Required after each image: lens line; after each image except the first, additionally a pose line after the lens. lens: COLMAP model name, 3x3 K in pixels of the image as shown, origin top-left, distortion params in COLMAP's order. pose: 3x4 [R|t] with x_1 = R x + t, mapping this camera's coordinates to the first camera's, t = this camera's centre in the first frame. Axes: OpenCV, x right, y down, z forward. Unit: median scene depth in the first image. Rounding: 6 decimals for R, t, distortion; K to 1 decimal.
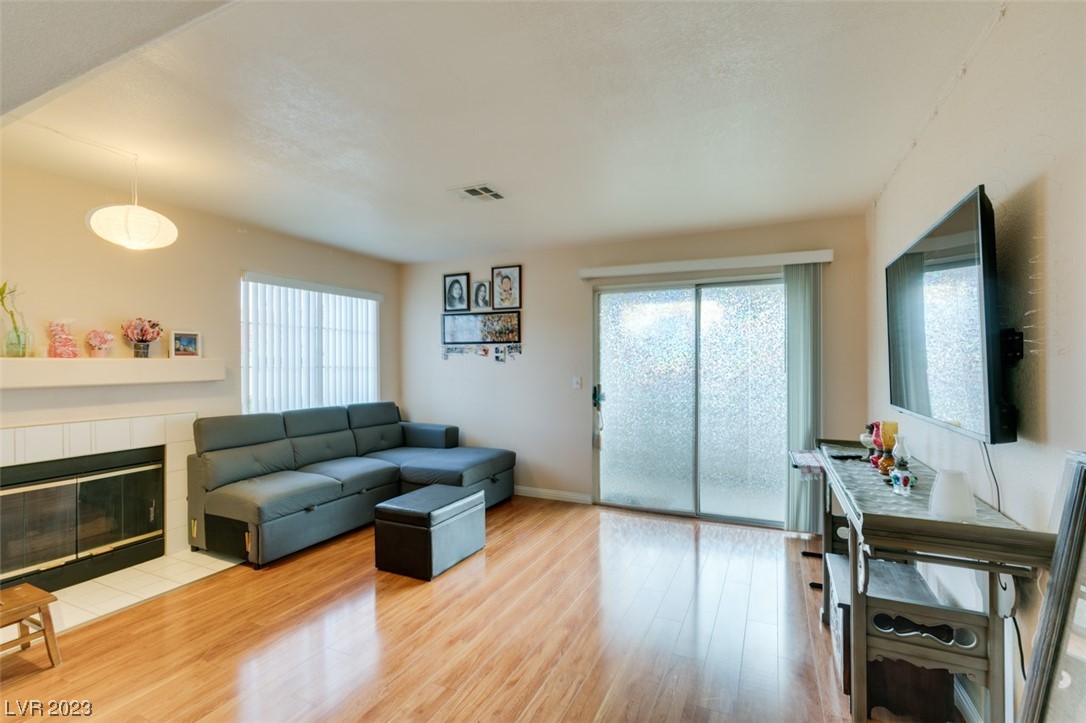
lens RADIAL K [[488.3, 0, 539.9], [0, 488.3, 362.3], [0, 0, 1]] dist [0.006271, -0.000741]
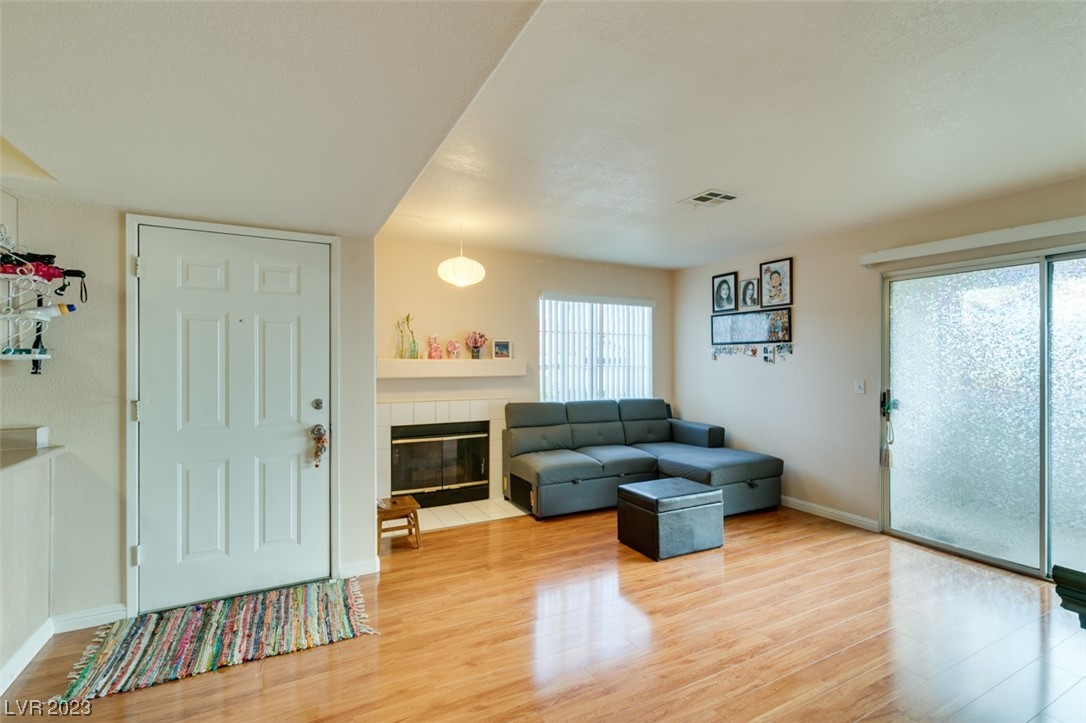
lens RADIAL K [[486.3, 0, 540.9], [0, 486.3, 362.2], [0, 0, 1]] dist [0.003344, -0.000465]
pose [[0.799395, 0.002470, -0.600800, 0.149894], [-0.002897, 0.999996, 0.000256, -0.000545], [0.600798, 0.001536, 0.799399, -0.023640]]
